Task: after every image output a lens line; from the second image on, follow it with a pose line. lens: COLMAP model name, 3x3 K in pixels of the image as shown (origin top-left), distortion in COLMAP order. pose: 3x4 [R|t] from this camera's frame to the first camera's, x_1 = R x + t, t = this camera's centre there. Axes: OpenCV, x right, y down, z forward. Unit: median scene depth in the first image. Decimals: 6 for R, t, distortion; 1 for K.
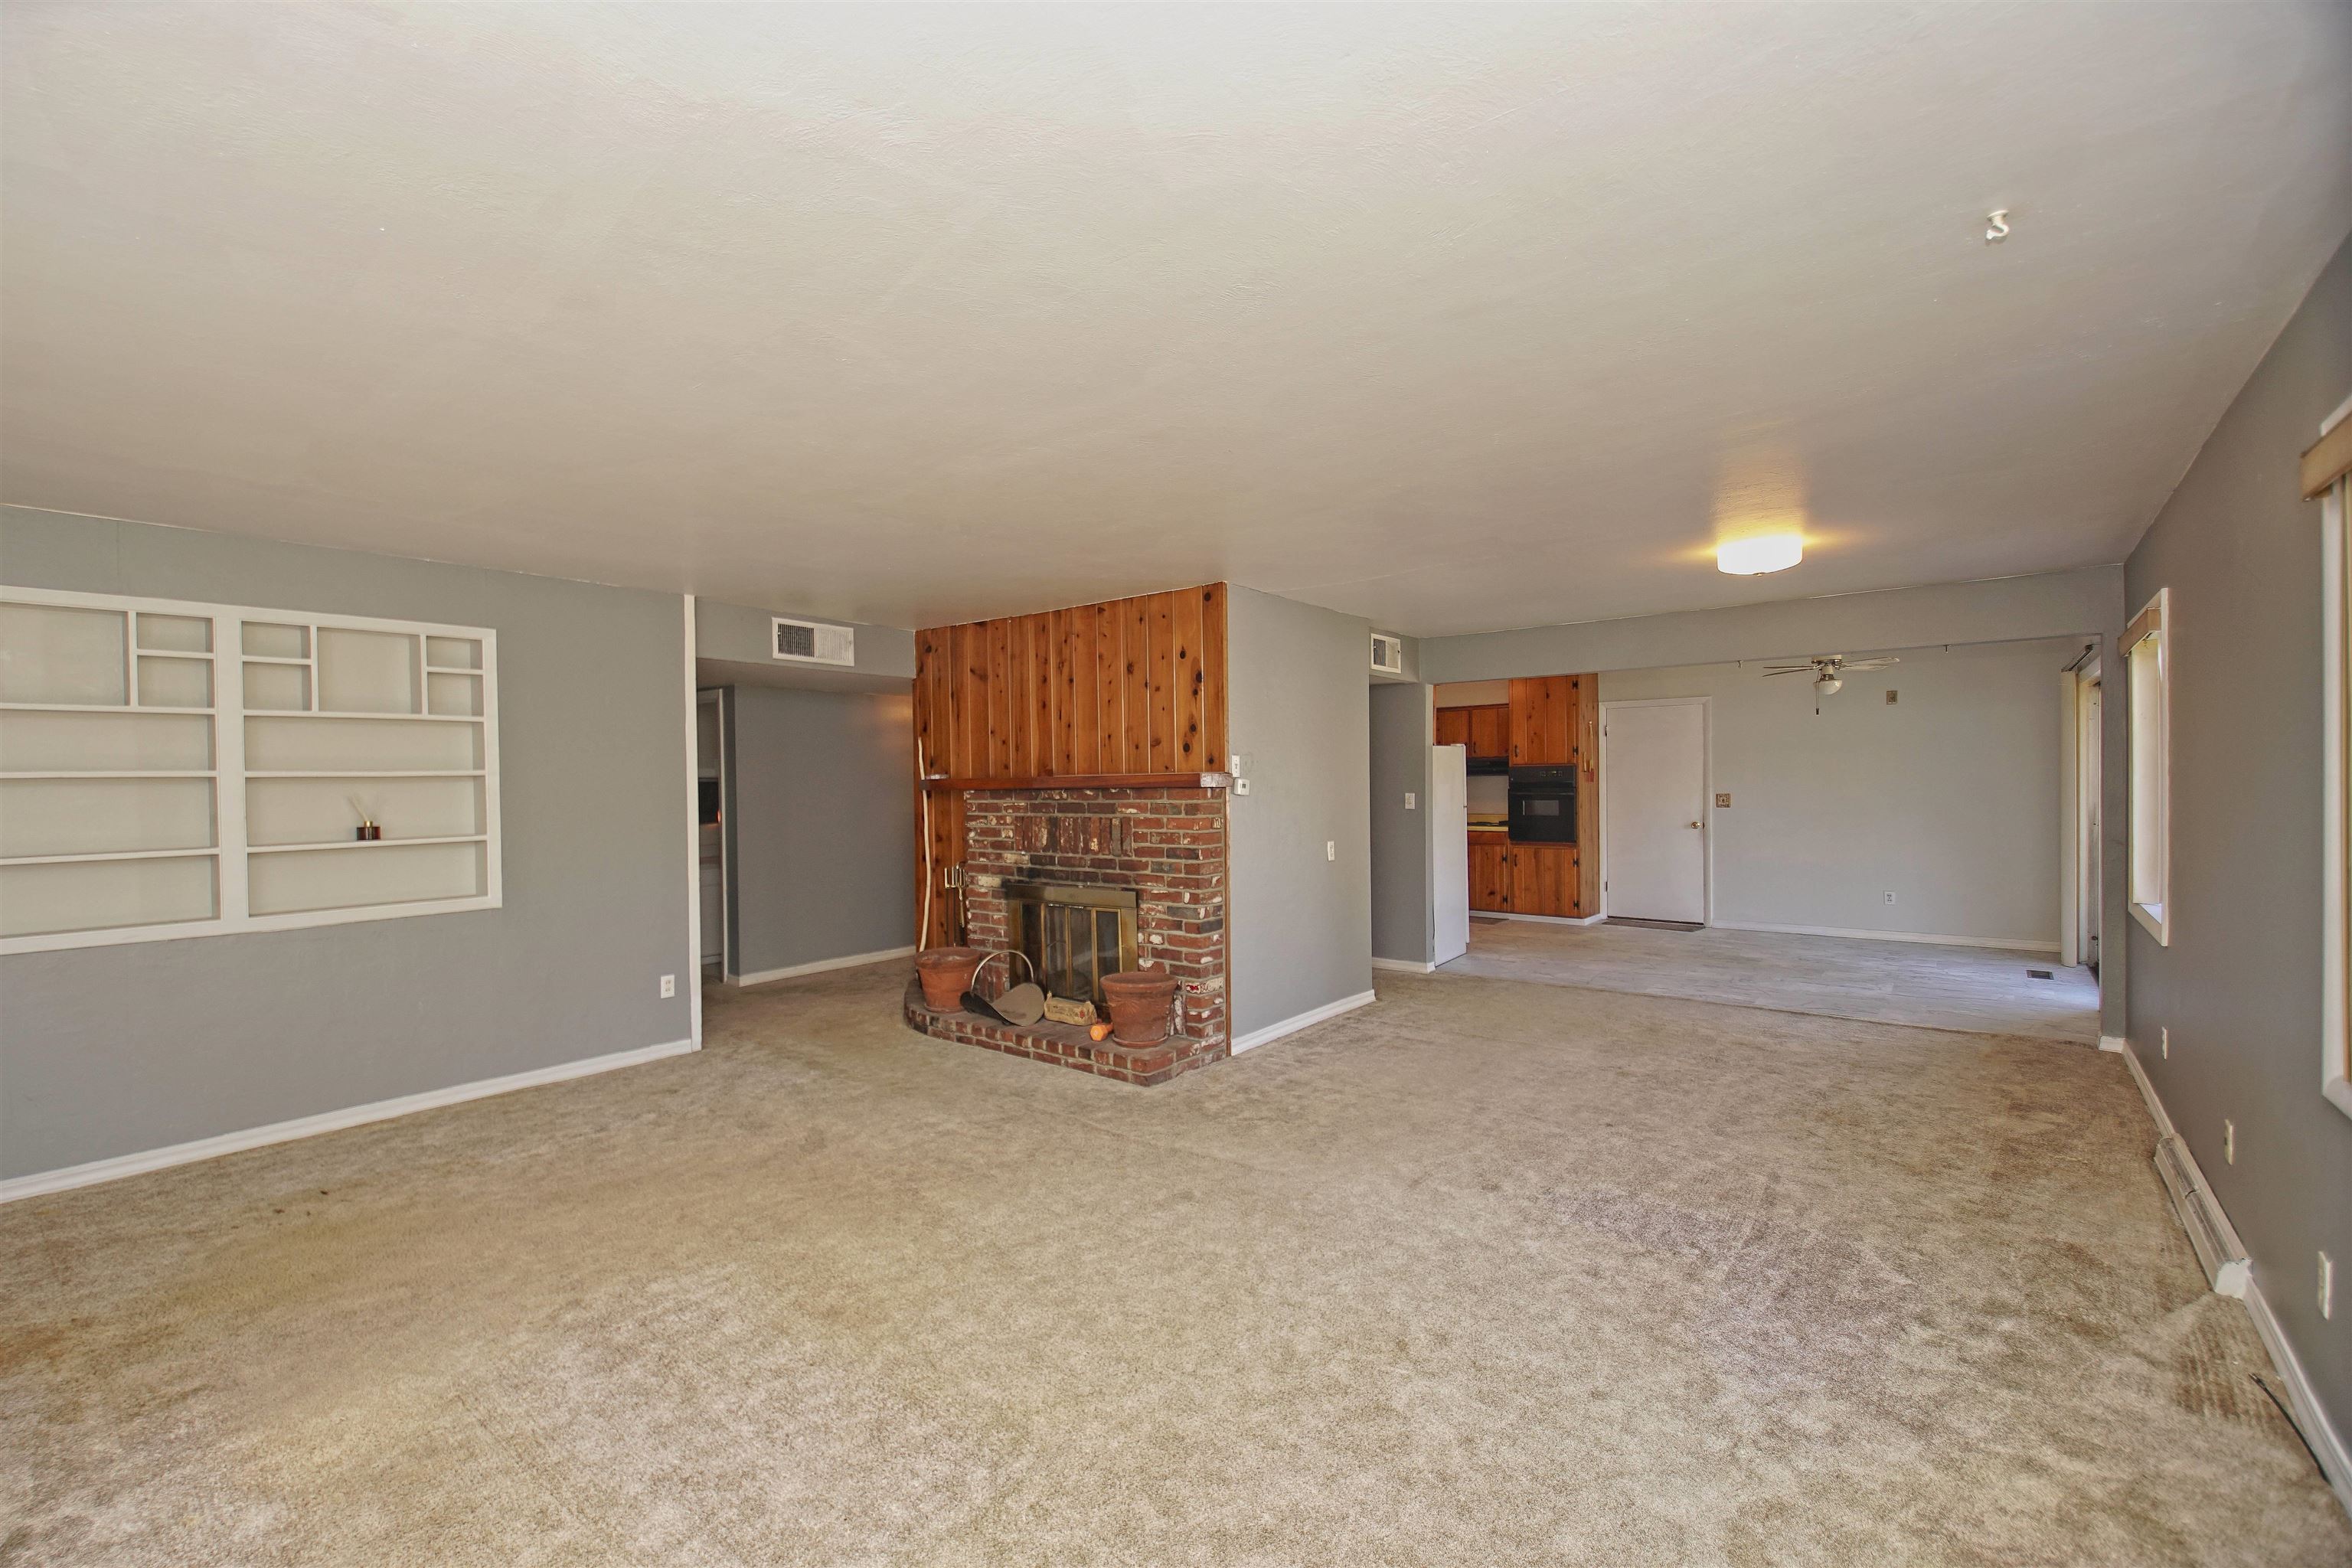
lens RADIAL K [[1034.4, 0, 1116.5], [0, 1034.4, 793.2], [0, 0, 1]] dist [-0.000671, -0.002335]
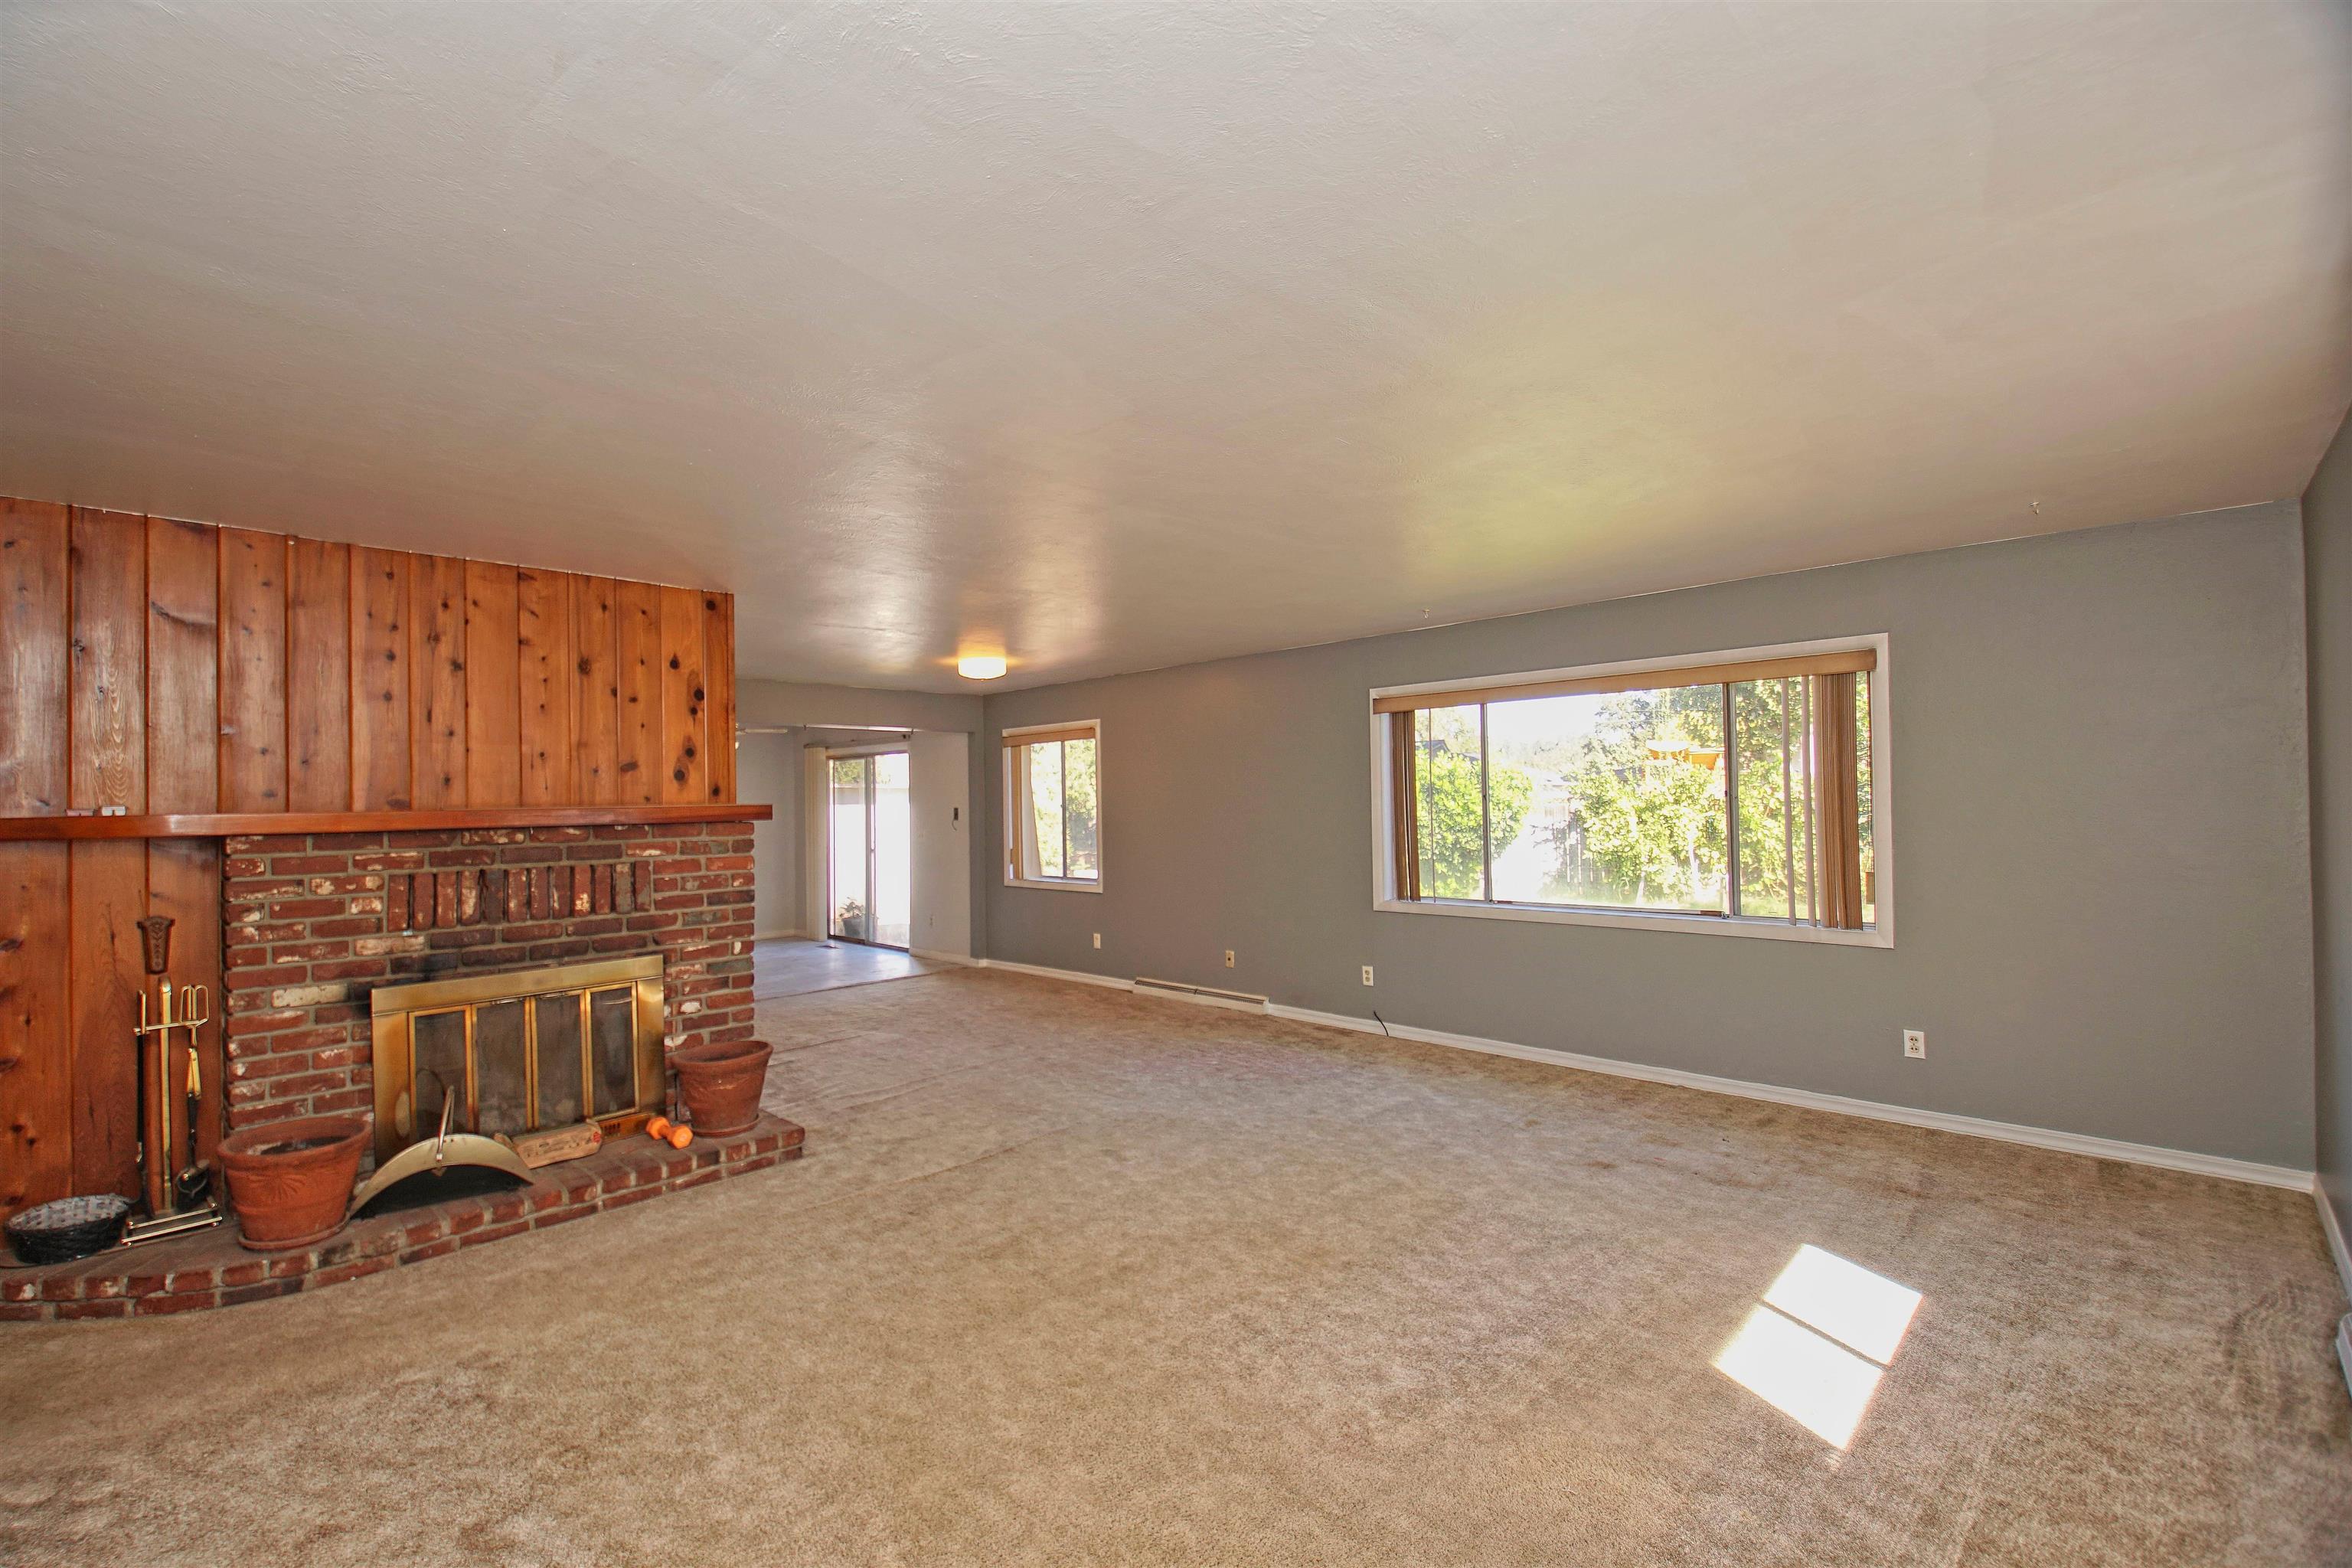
lens RADIAL K [[1034.4, 0, 1180.8], [0, 1034.4, 780.1], [0, 0, 1]] dist [-0.000671, -0.002335]
pose [[0.049508, 0.027694, 0.998390, -0.737445], [0.020961, 0.999367, -0.028760, -0.007248], [-0.998554, 0.022352, 0.048896, 0.541218]]
